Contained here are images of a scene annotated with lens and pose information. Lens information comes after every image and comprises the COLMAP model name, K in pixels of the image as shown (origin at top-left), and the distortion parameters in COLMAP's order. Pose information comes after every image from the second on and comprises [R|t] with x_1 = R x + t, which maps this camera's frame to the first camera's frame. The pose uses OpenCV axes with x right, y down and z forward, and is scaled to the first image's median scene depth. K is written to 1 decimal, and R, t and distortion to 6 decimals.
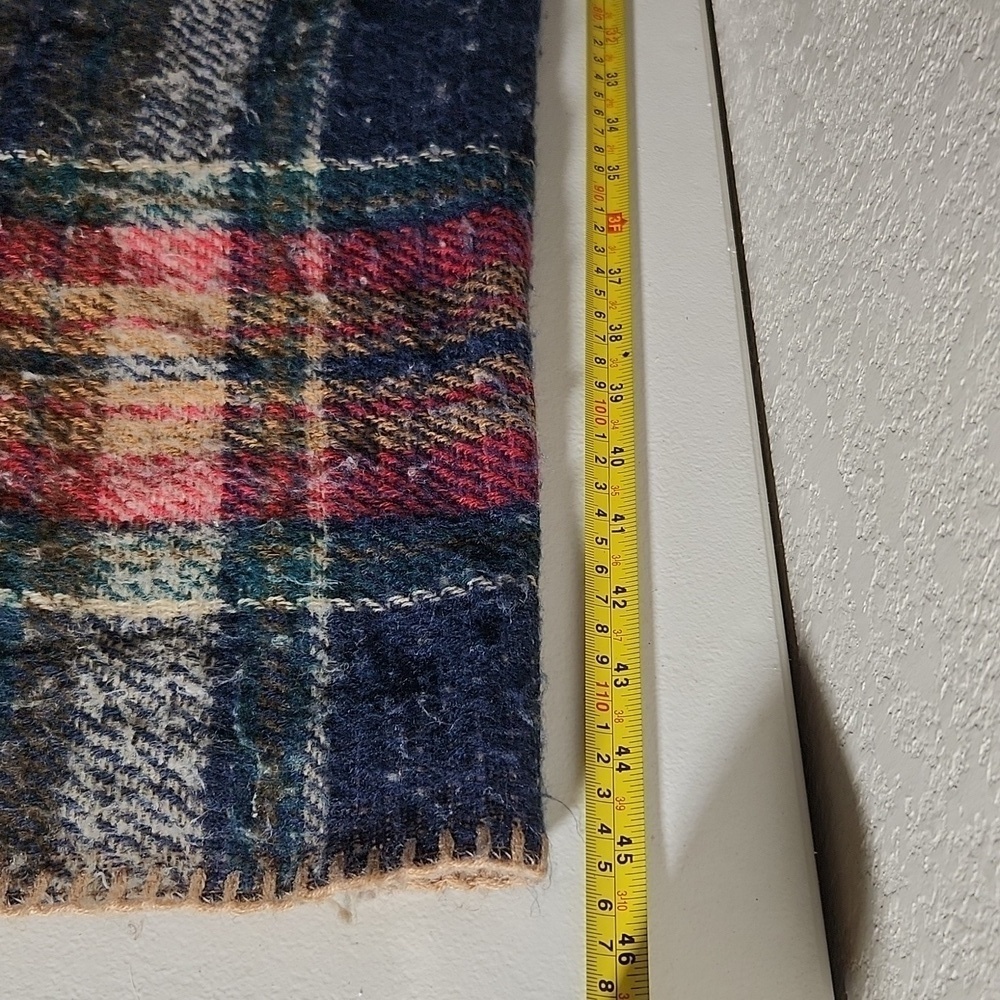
lens RADIAL K [[1526.4, 0, 500.0], [0, 1526.4, 500.0], [0, 0, 1]] dist [0.079550, -0.078698]
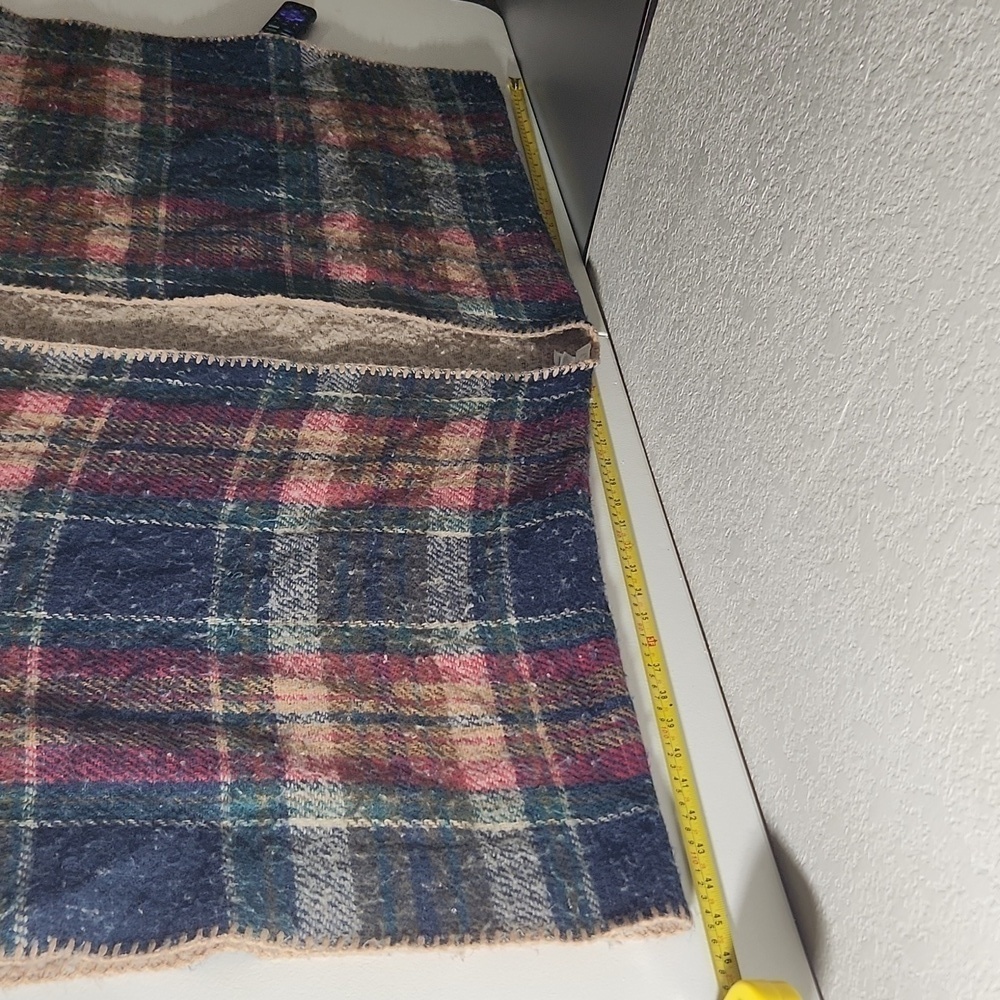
lens RADIAL K [[1344.2, 0, 500.3], [0, 1344.2, 514.8], [0, 0, 1]] dist [0.074704, -0.106011]
pose [[0.993146, -0.028043, 0.113466, -0.401238], [0.053513, 0.972161, -0.228123, 0.070378], [-0.103910, 0.232631, 0.966998, -0.953537]]
